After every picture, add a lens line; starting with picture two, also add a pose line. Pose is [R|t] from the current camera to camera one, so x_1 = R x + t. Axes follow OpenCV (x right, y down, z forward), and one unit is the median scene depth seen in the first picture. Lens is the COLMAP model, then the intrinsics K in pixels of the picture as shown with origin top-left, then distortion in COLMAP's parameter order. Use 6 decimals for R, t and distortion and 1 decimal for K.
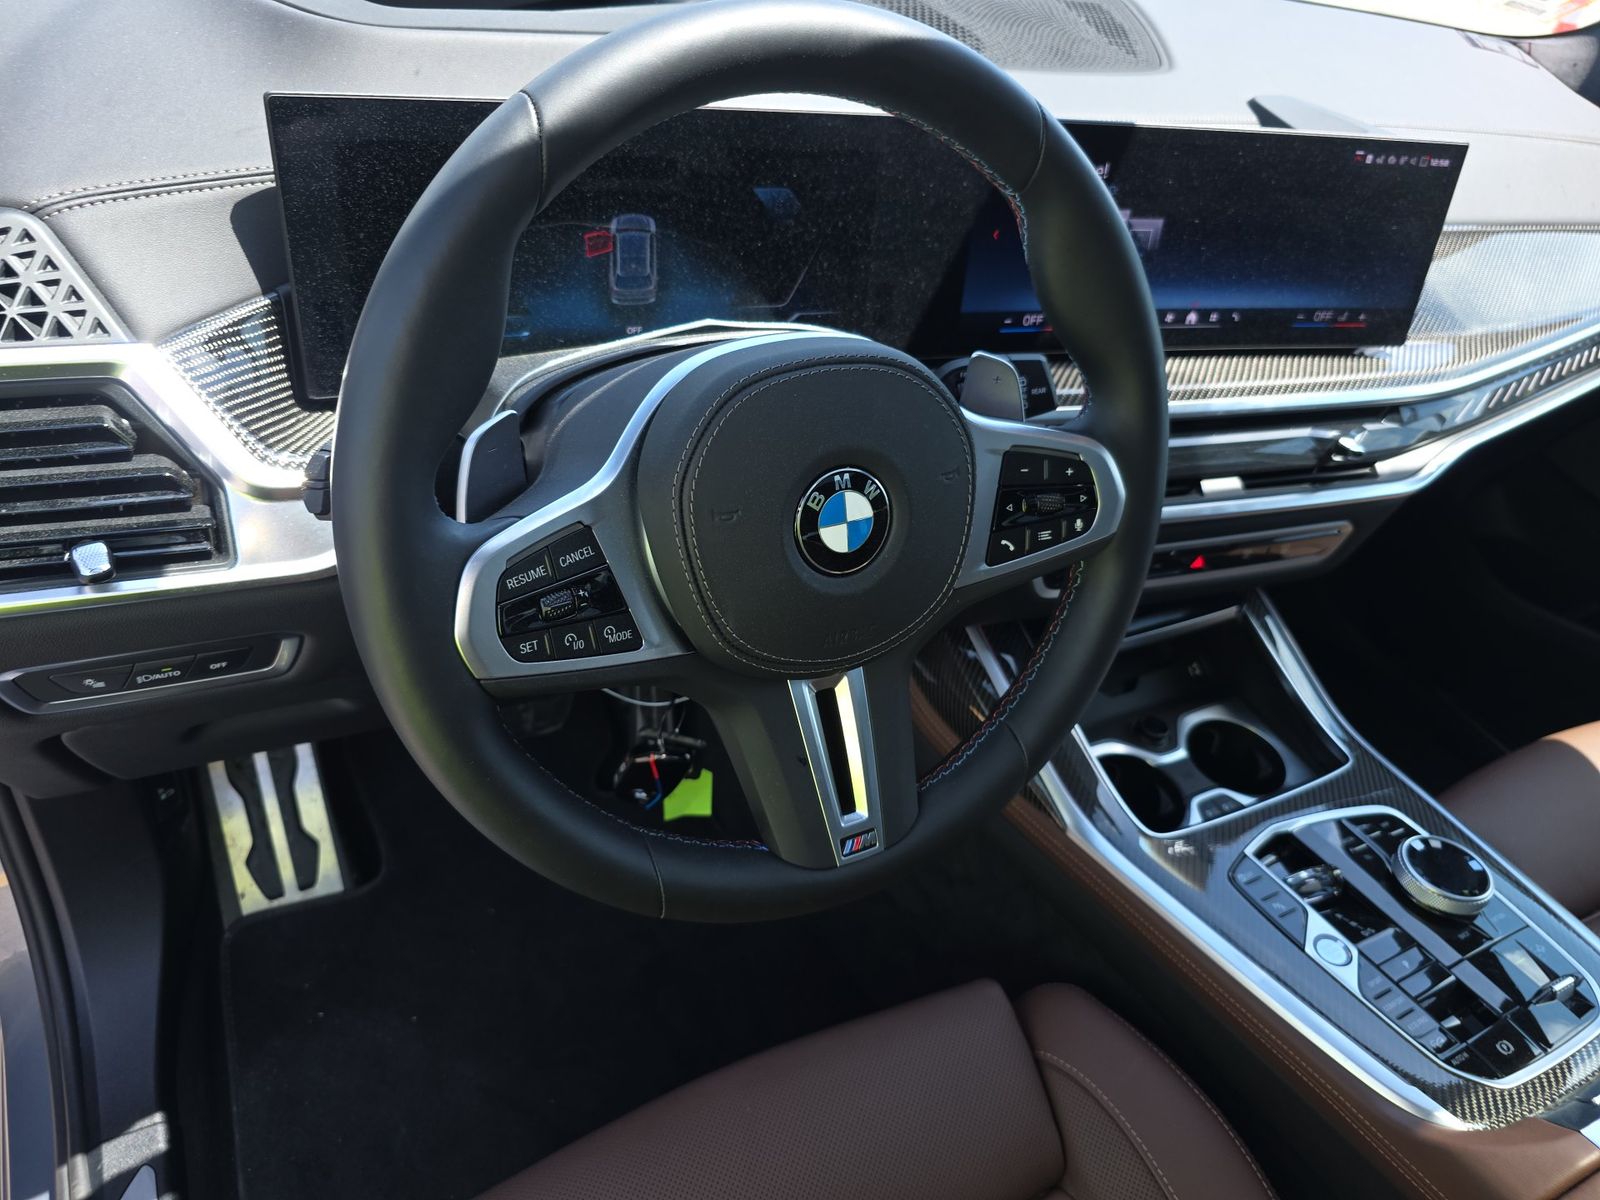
lens RADIAL K [[1112.5, 0, 815.9], [0, 1112.5, 593.5], [0, 0, 1]] dist [0.021348, -0.026892]
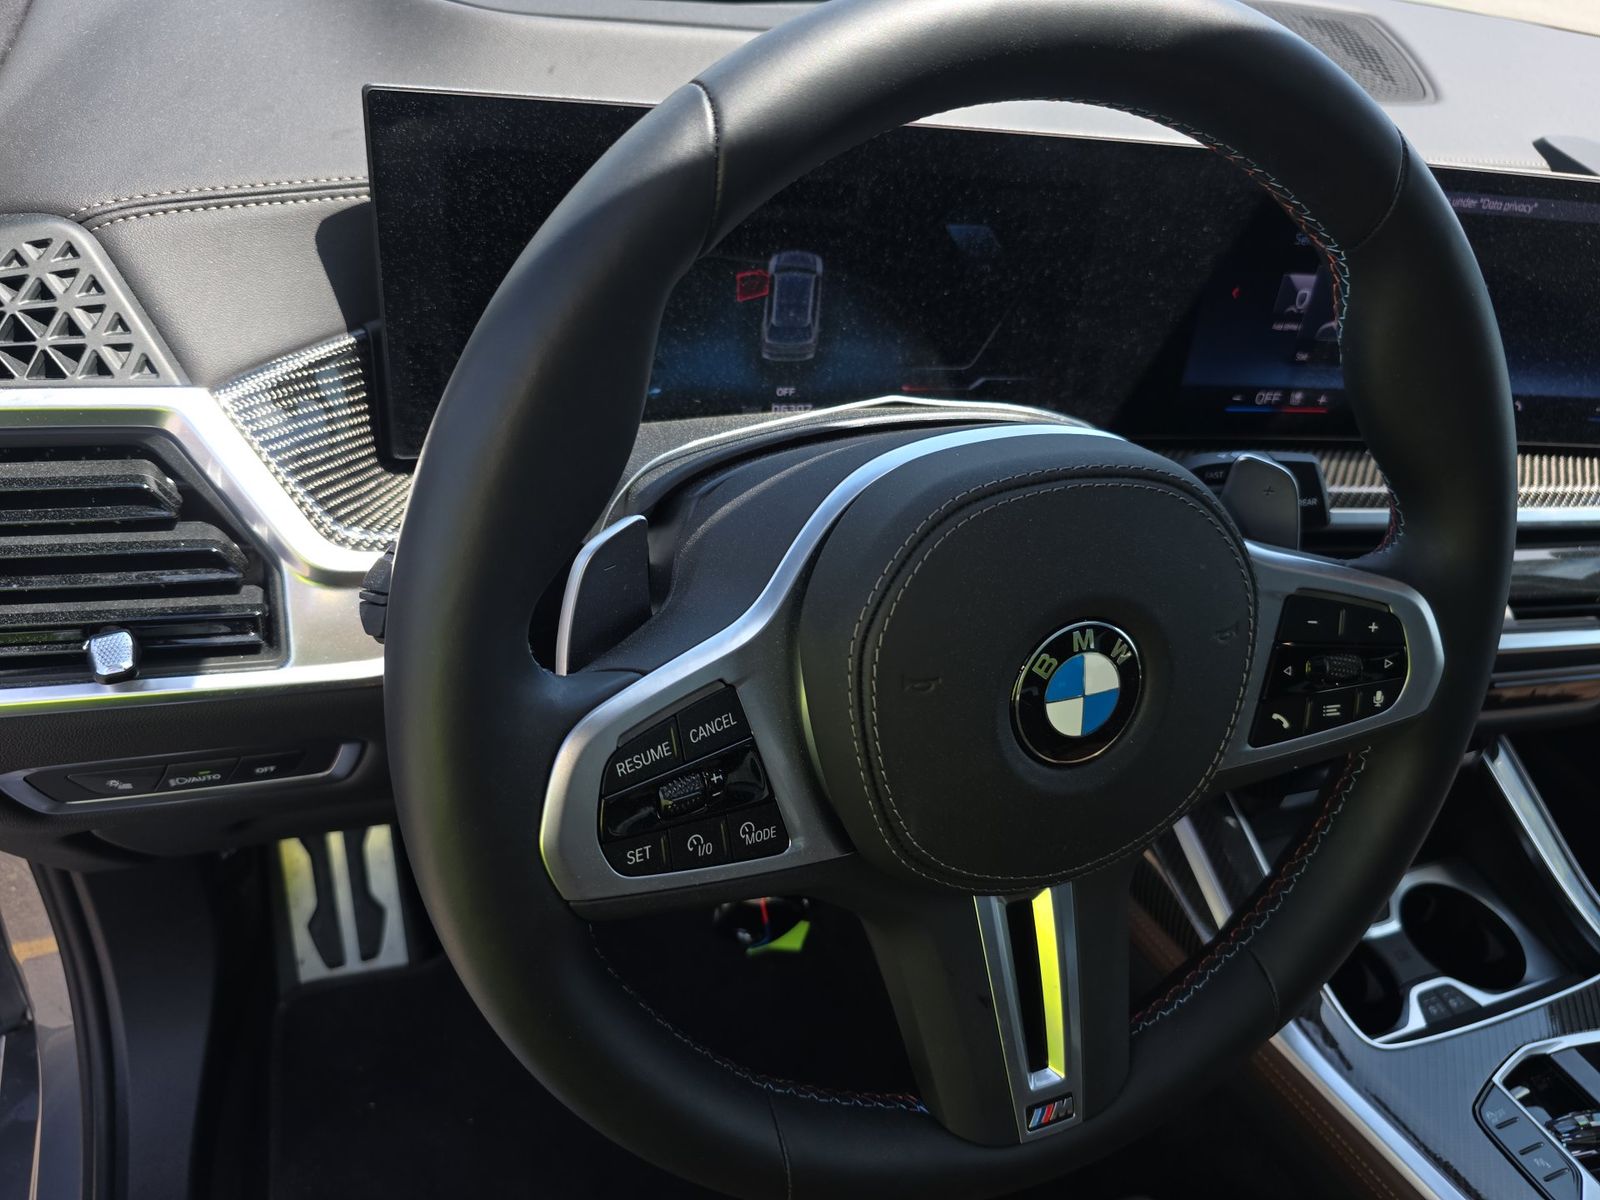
lens RADIAL K [[1108.1, 0, 800.0], [0, 1108.1, 600.0], [0, 0, 1]] dist [0.015554, -0.023653]
pose [[0.993010, 0.072028, -0.093502, -0.067241], [-0.073342, 0.997250, -0.010679, -0.077583], [0.092475, 0.017462, 0.995562, 0.199229]]
